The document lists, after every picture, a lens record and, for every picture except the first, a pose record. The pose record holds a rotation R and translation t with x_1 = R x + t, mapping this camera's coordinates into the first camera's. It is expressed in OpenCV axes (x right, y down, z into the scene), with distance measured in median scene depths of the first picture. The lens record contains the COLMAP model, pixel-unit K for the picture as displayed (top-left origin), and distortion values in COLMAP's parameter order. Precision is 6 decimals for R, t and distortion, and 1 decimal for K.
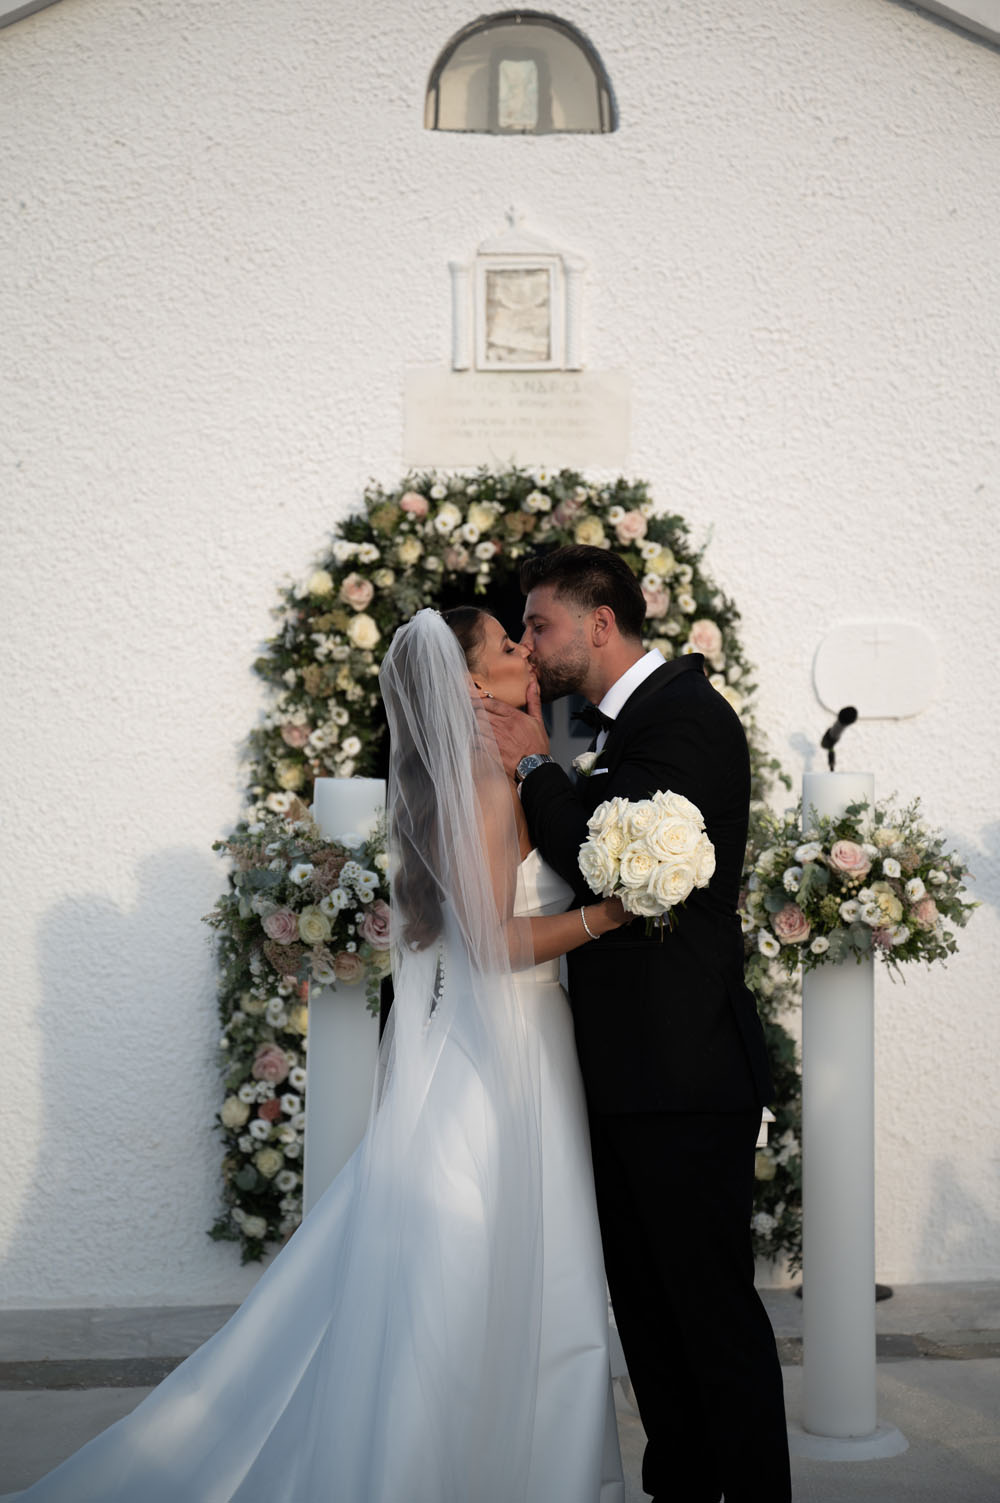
lens RADIAL K [[3033.0, 0, 511.5], [0, 3033.0, 809.6], [0, 0, 1]] dist [0.320401, 0.000000]
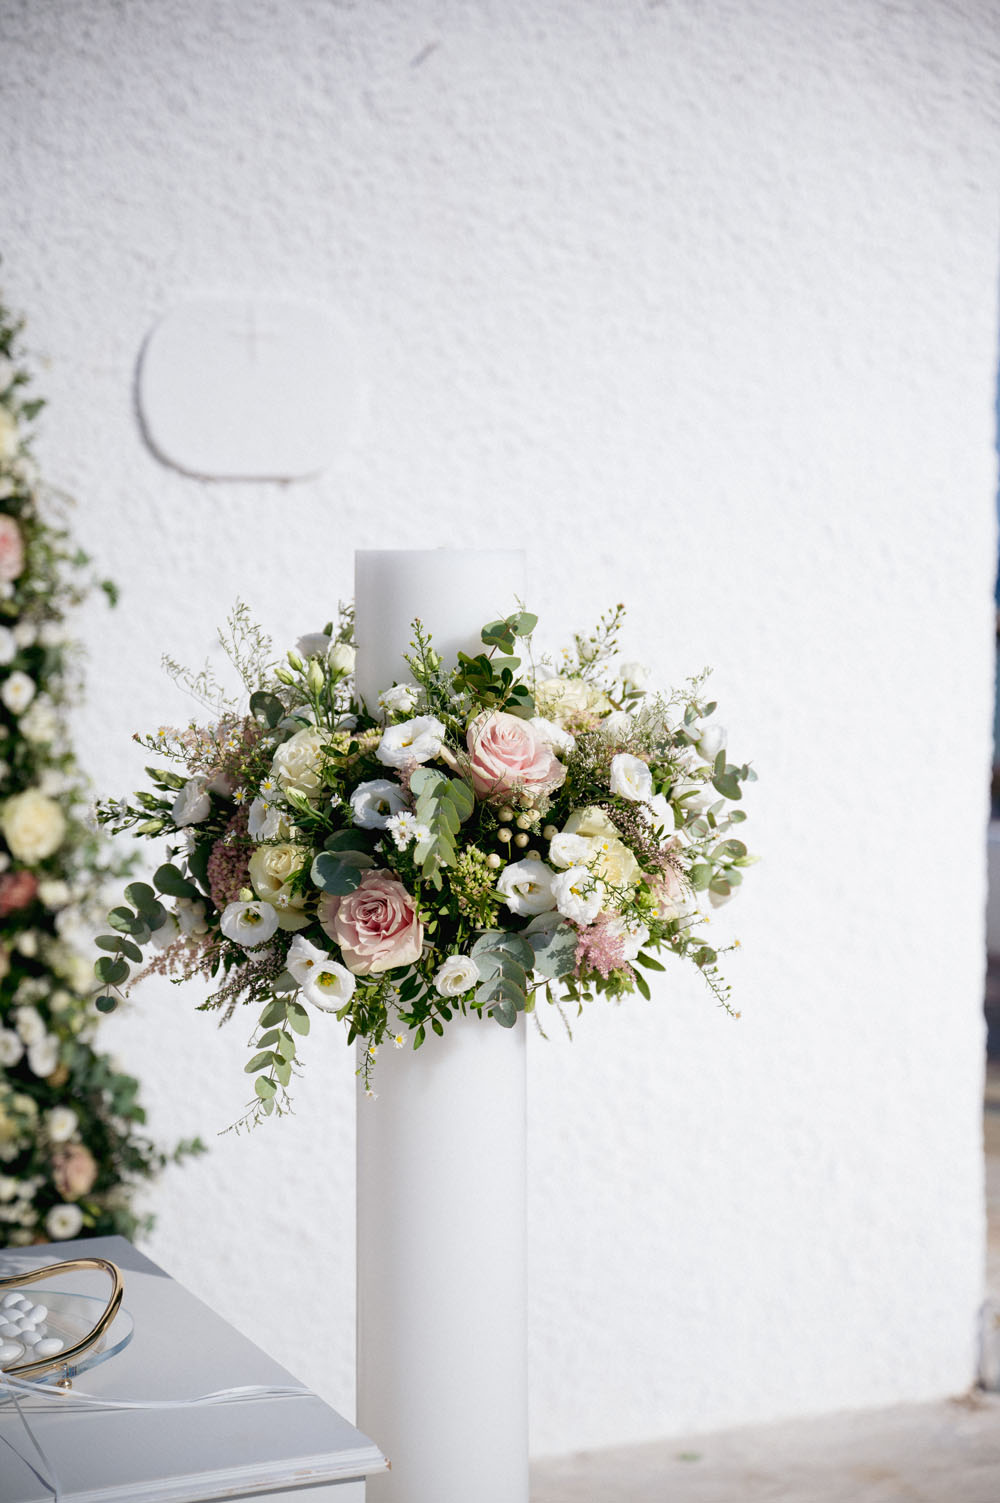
lens RADIAL K [[3033.0, 0, 590.0], [0, 3033.0, 817.3], [0, 0, 1]] dist [0.320401, 0.000000]
pose [[0.938628, -0.029379, 0.343677, -0.013741], [0.011773, 0.998514, 0.053203, 0.002295], [-0.344729, -0.045892, 0.937580, 0.478757]]
